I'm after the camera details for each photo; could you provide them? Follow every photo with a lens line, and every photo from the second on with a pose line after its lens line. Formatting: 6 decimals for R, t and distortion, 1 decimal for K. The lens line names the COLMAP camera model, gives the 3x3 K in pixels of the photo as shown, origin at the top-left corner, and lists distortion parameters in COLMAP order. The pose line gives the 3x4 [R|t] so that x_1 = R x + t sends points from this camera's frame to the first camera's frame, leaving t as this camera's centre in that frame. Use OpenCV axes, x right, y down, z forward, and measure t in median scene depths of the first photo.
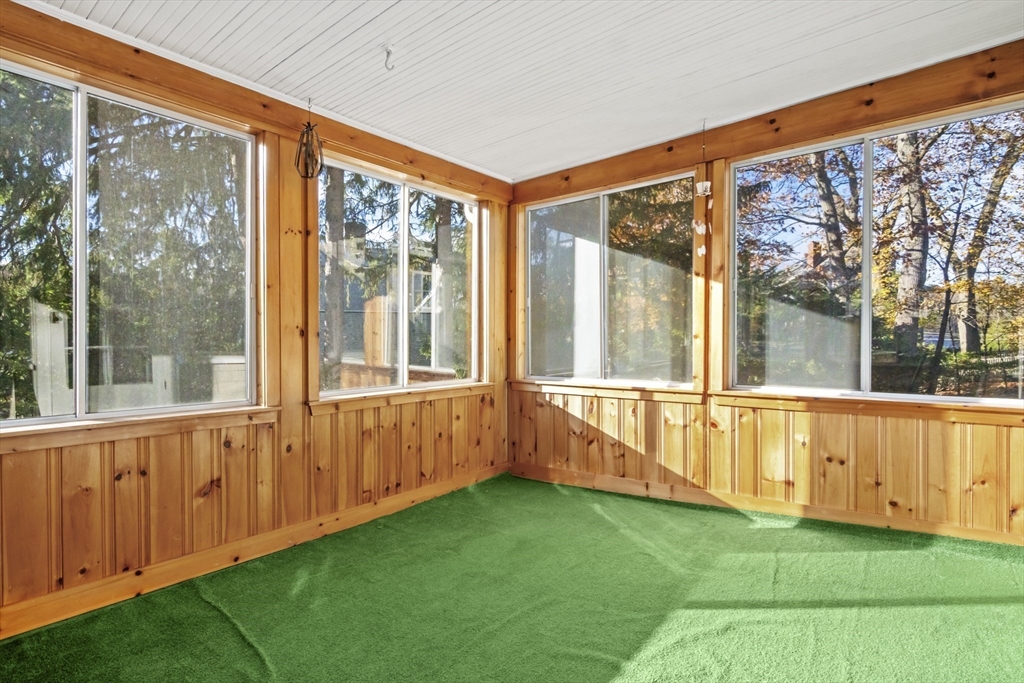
lens RADIAL K [[503.2, 0, 511.5], [0, 503.2, 339.8], [0, 0, 1]] dist [0.000897, -0.003355]
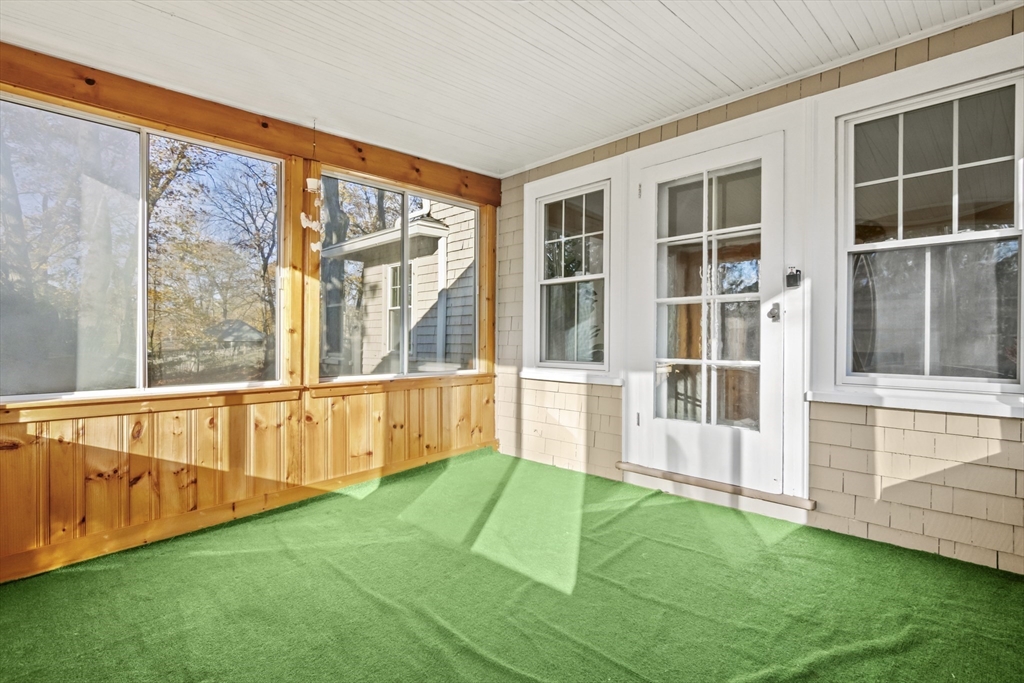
lens RADIAL K [[503.2, 0, 508.3], [0, 503.2, 336.1], [0, 0, 1]] dist [0.000897, -0.003355]
pose [[0.113931, 0.016681, 0.993349, -0.539293], [0.002616, 0.999851, -0.017090, 0.020777], [-0.993485, 0.004546, 0.113871, 0.462410]]
